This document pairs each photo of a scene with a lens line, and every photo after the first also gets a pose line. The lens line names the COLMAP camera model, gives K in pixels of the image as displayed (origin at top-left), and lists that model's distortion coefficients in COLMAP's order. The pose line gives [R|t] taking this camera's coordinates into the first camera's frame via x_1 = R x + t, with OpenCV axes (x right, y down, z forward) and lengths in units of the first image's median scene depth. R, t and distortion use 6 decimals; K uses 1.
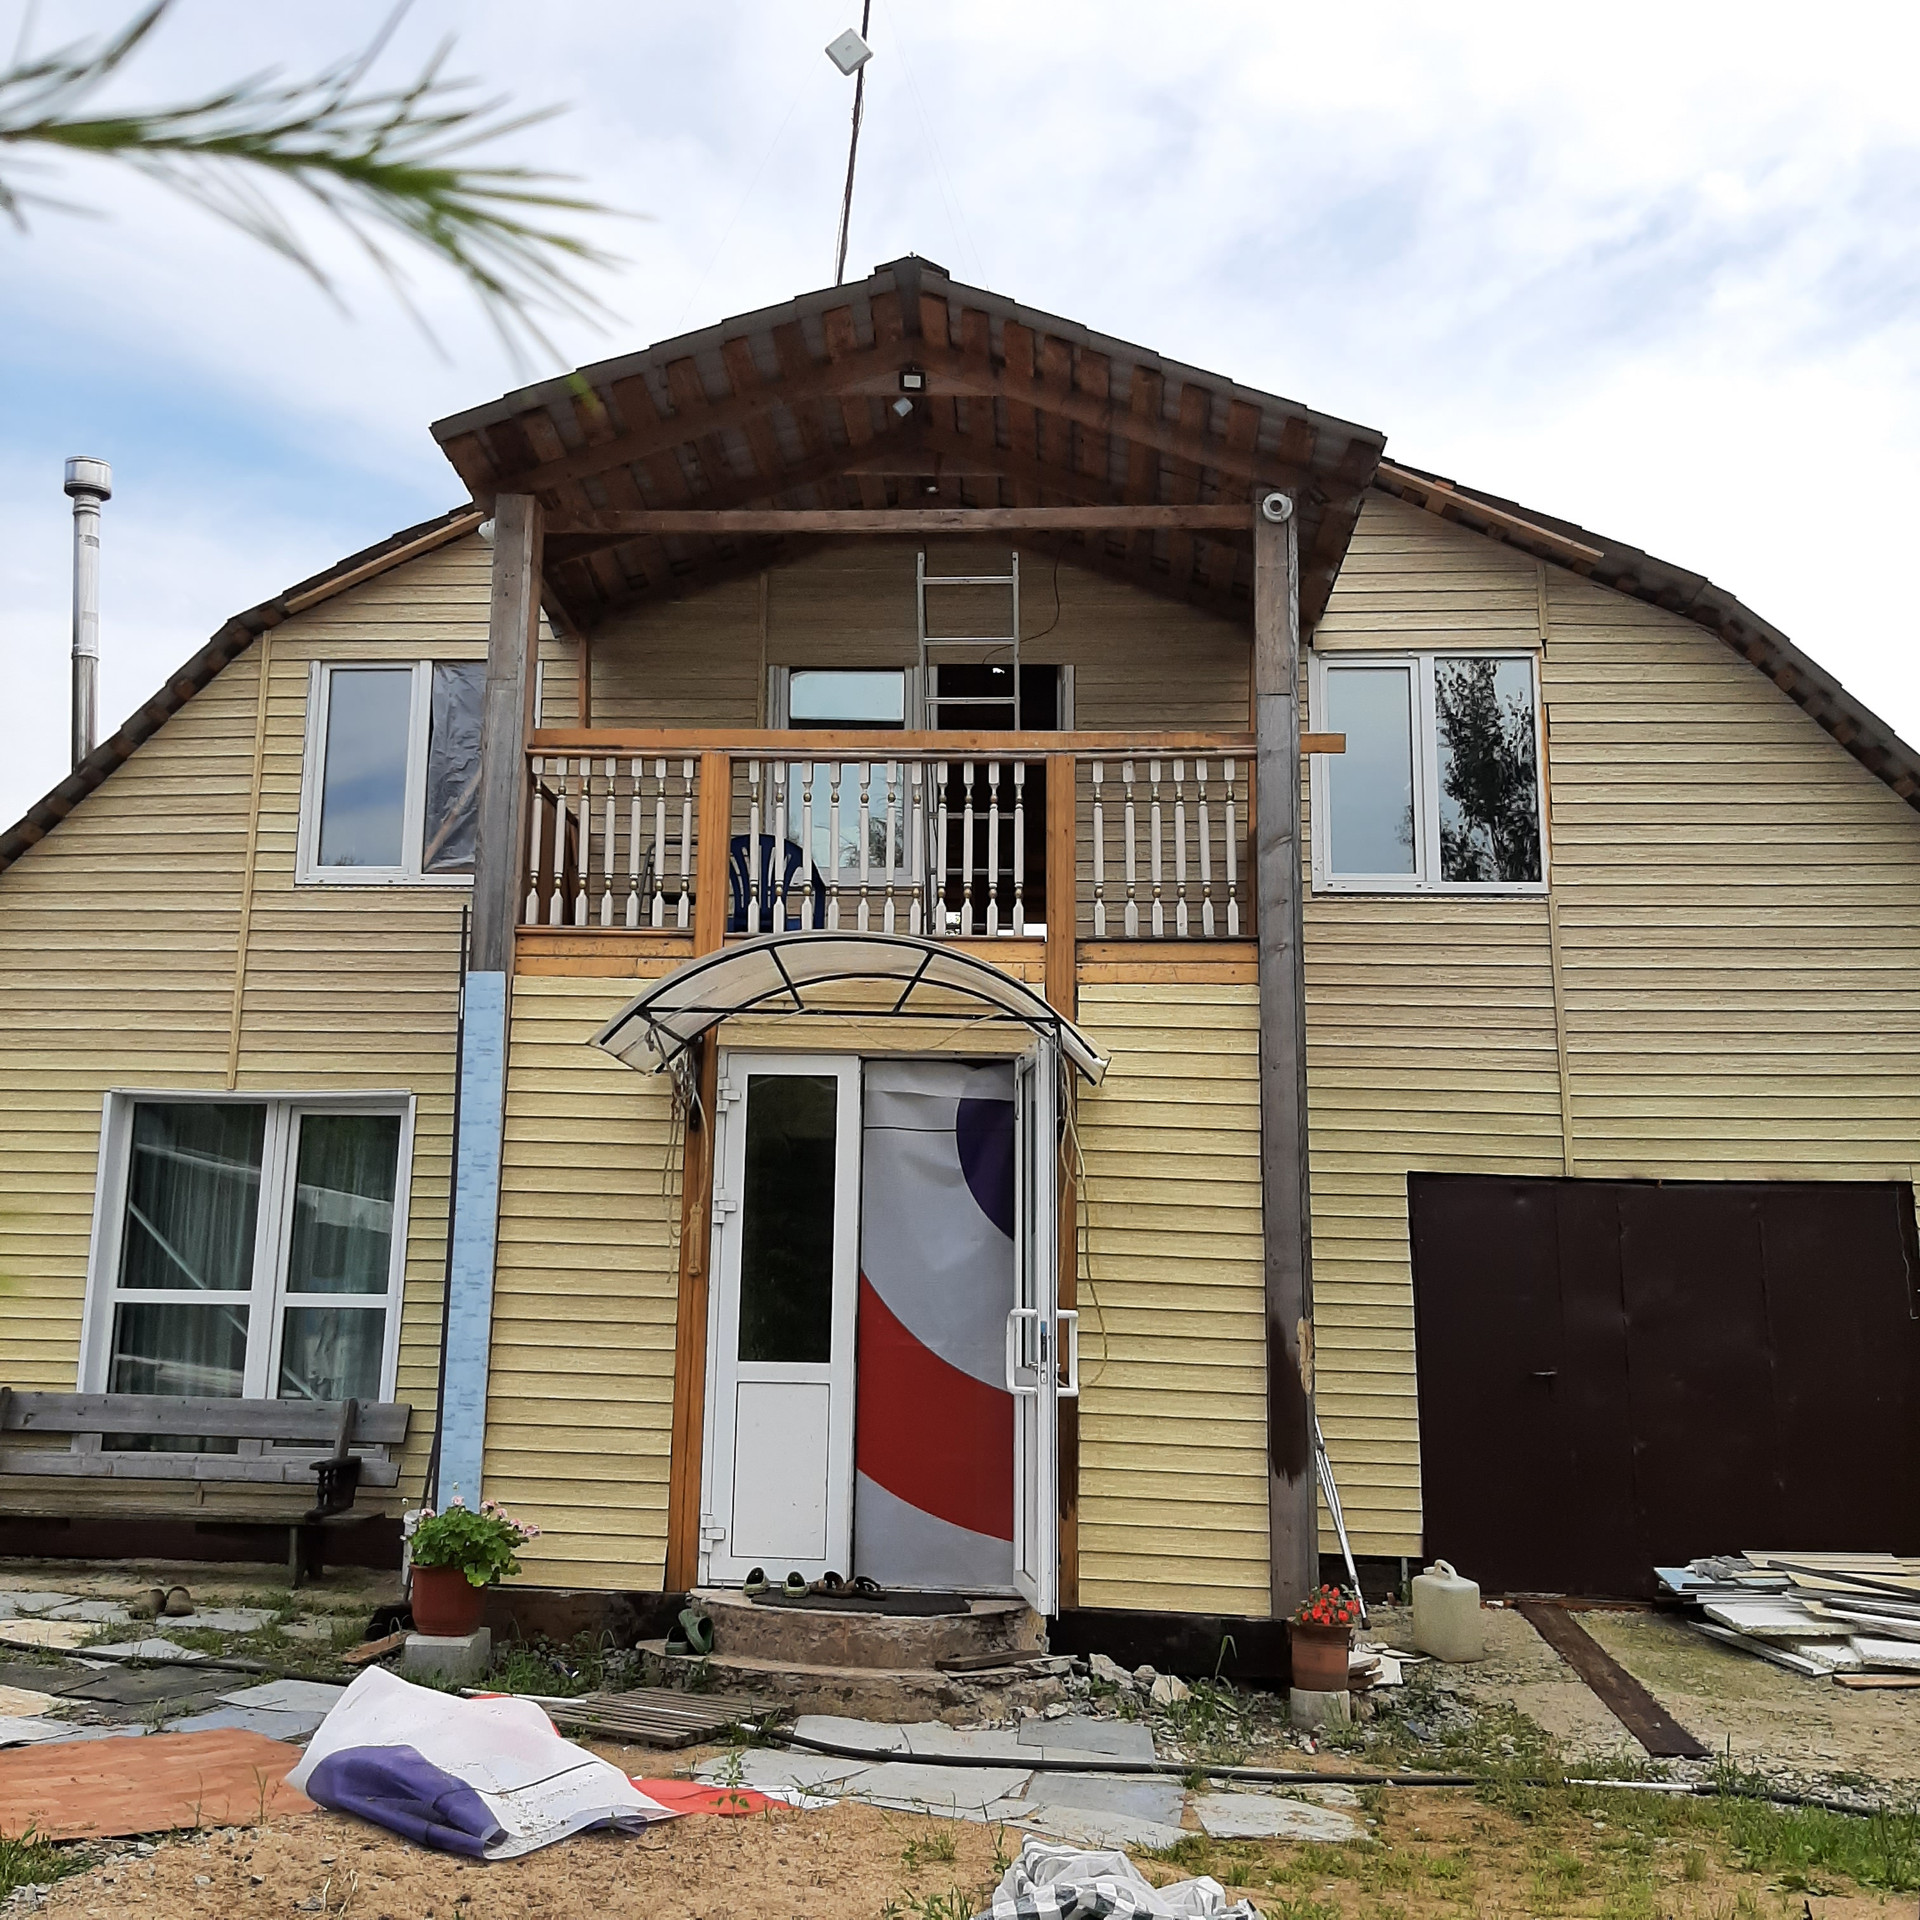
lens RADIAL K [[2106.4, 0, 959.5], [0, 2106.4, 957.8], [0, 0, 1]] dist [0.003422, 0.000000]
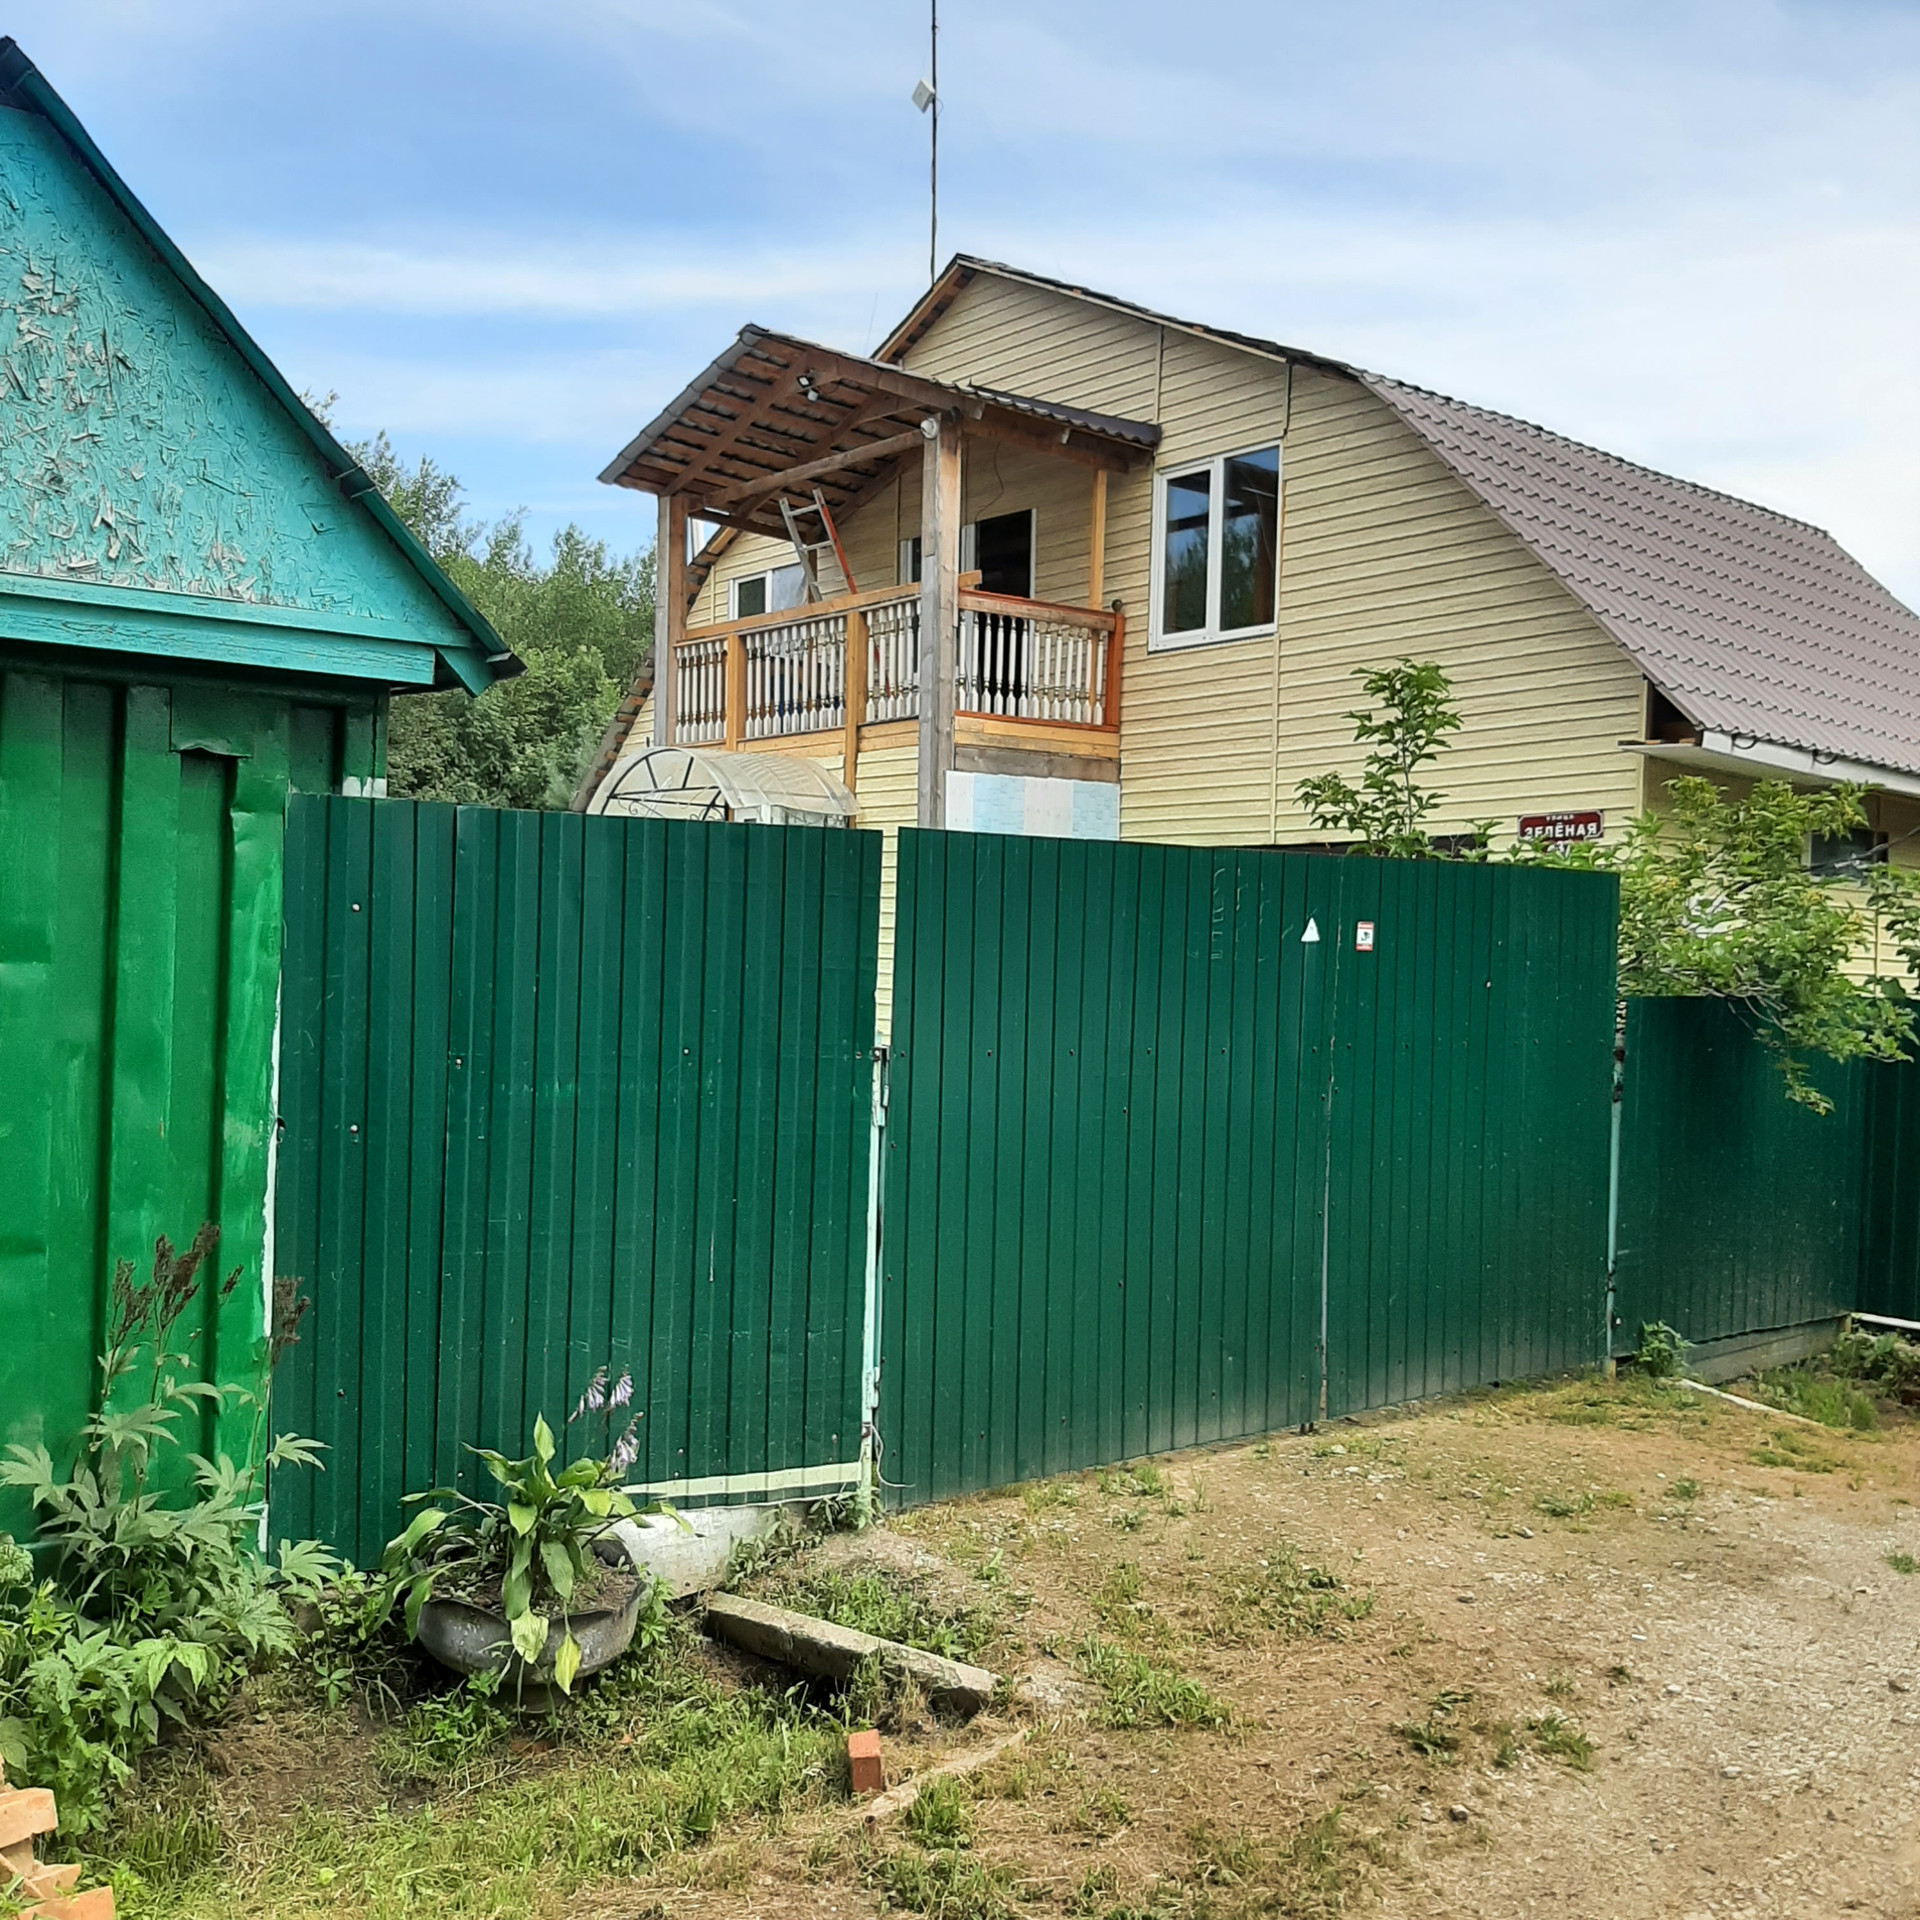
lens RADIAL K [[2106.4, 0, 960.5], [0, 2106.4, 962.9], [0, 0, 1]] dist [0.003422, 0.000000]
pose [[0.690258, -0.016357, -0.723378, 1.265320], [0.129908, 0.986301, 0.101658, 0.016567], [0.711806, -0.164143, 0.682927, -0.095195]]
